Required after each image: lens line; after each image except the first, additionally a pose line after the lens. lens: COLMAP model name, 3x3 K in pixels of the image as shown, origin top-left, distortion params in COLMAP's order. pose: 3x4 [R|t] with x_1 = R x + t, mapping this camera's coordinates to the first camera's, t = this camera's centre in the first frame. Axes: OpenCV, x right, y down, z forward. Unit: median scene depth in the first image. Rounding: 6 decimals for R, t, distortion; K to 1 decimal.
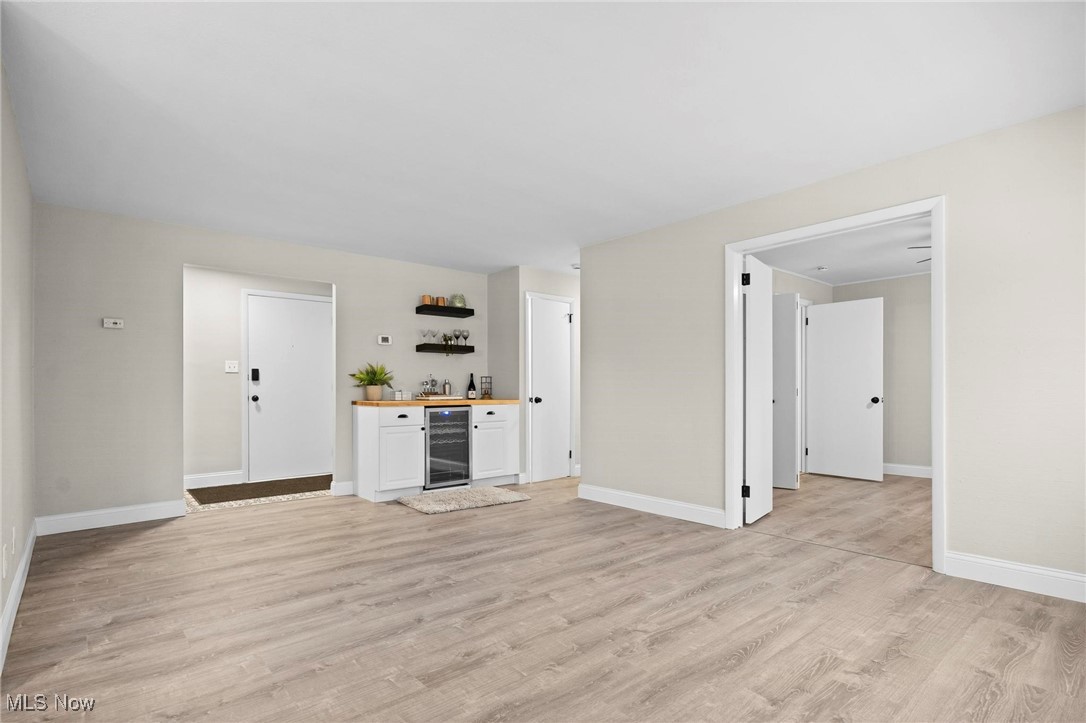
lens RADIAL K [[547.8, 0, 549.0], [0, 547.8, 388.2], [0, 0, 1]] dist [-0.003049, -0.000161]
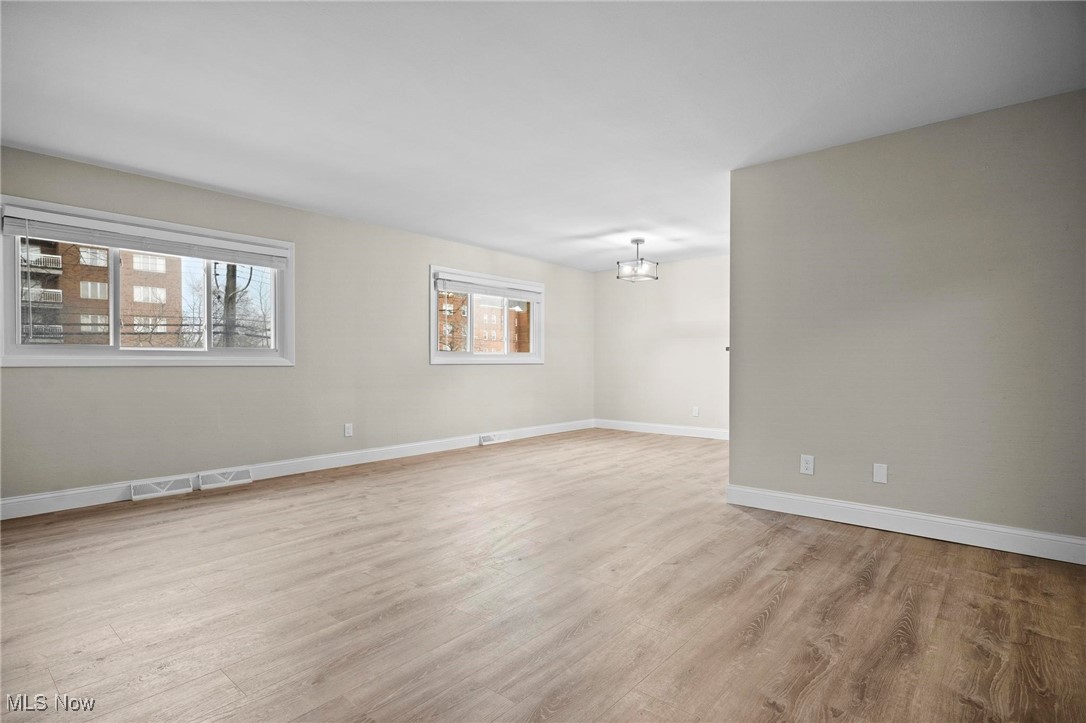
lens RADIAL K [[540.0, 0, 538.7], [0, 540.0, 375.1], [0, 0, 1]] dist [-0.002589, 0.000523]
pose [[-0.990497, 0.005883, -0.137410, 0.004668], [0.002992, 0.999770, 0.021240, 0.005495], [0.137504, 0.020627, -0.990286, 1.021583]]
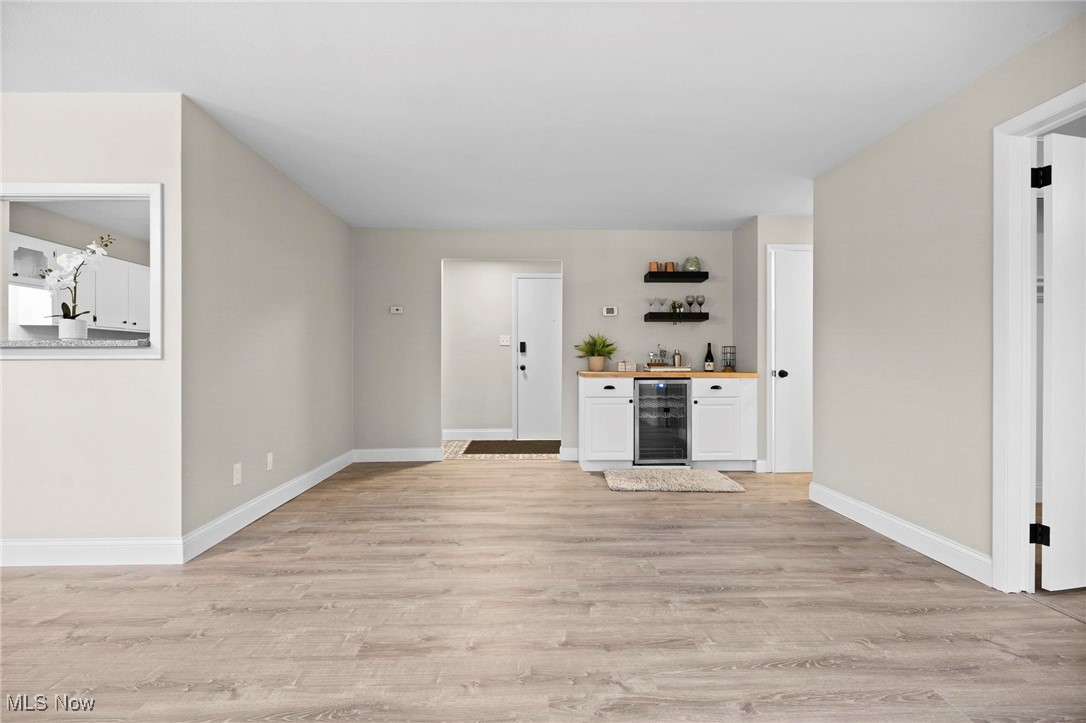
lens RADIAL K [[538.3, 0, 539.6], [0, 538.3, 358.6], [0, 0, 1]] dist [-0.001362, -0.000096]
pose [[0.775518, 0.001609, -0.631324, 0.235115], [-0.002255, 0.999997, -0.000222, -0.000280], [0.631322, 0.001596, 0.775519, 0.157793]]
